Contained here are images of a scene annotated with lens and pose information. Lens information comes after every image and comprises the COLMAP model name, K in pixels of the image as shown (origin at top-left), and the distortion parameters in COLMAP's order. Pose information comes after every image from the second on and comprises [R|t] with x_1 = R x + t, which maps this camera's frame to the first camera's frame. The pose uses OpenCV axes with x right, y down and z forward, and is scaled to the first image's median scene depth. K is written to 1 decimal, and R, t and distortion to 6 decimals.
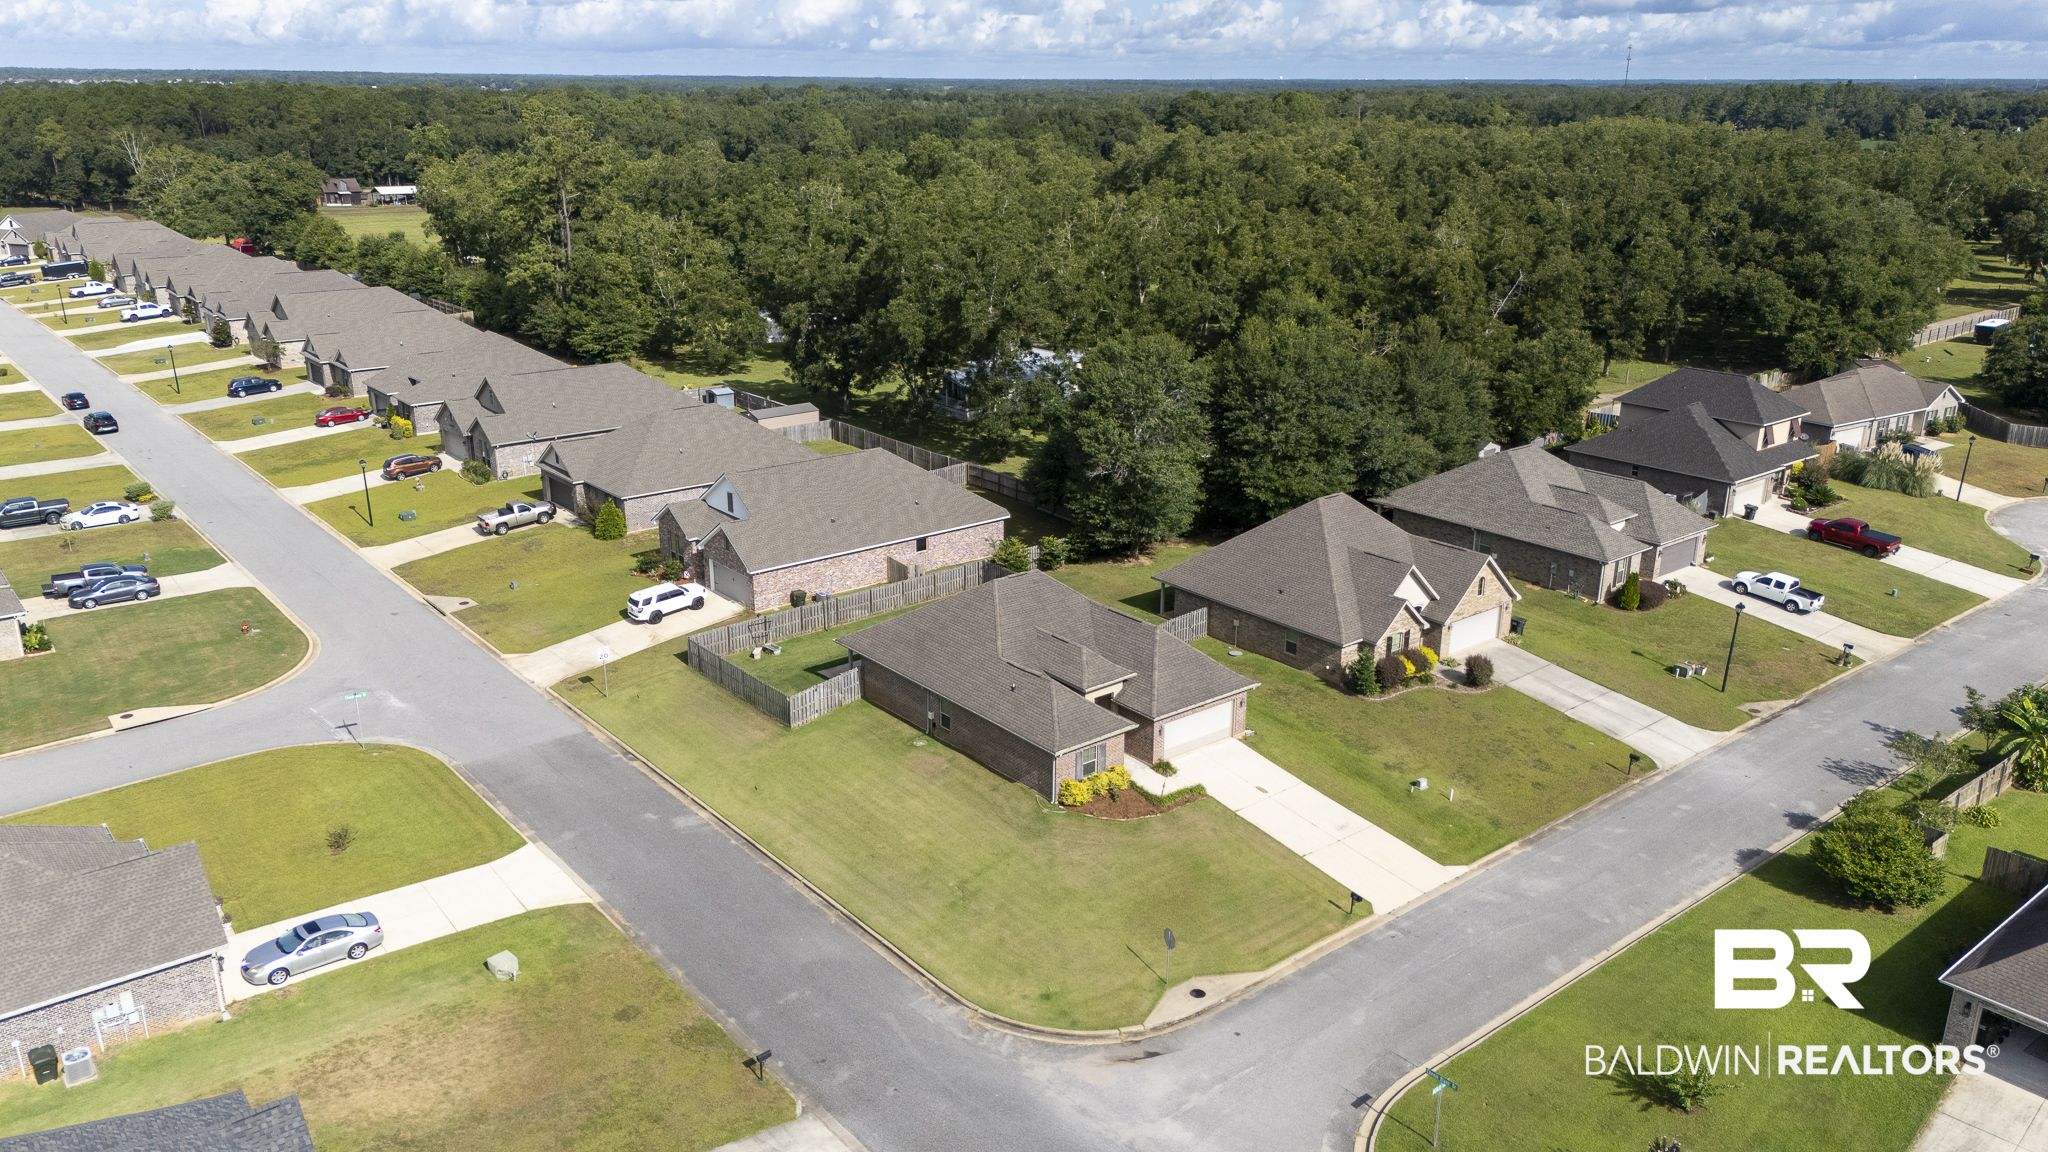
lens RADIAL K [[1511.6, 0, 1024.0], [0, 1511.6, 576.0], [0, 0, 1]] dist [0.068174, -0.042887]
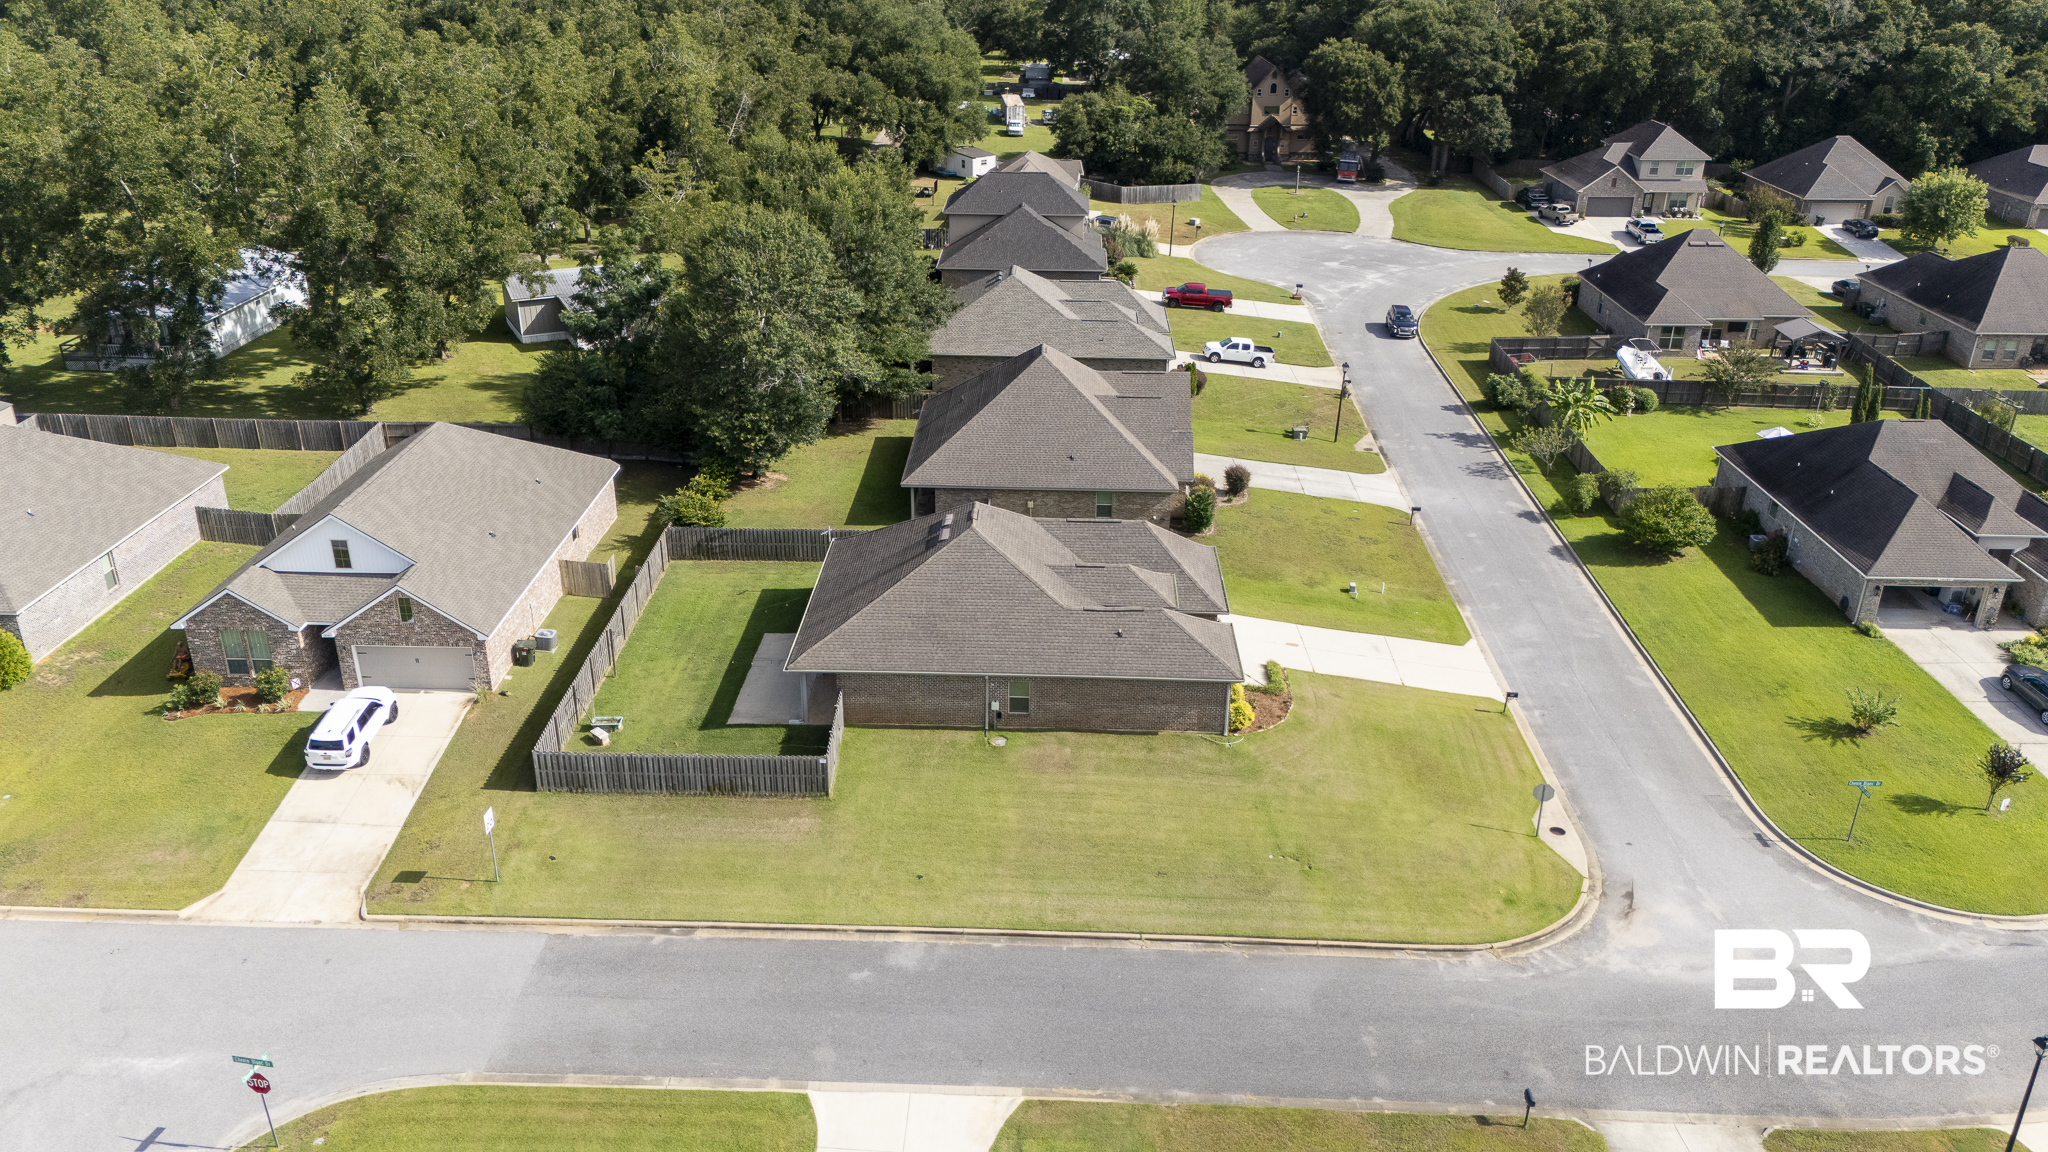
lens RADIAL K [[1511.6, 0, 1024.0], [0, 1511.6, 576.0], [0, 0, 1]] dist [0.068174, -0.042887]
pose [[0.650715, -0.313883, 0.691410, -0.549671], [0.230948, 0.949236, 0.213576, -0.134245], [-0.723349, 0.020703, 0.690172, 0.392911]]
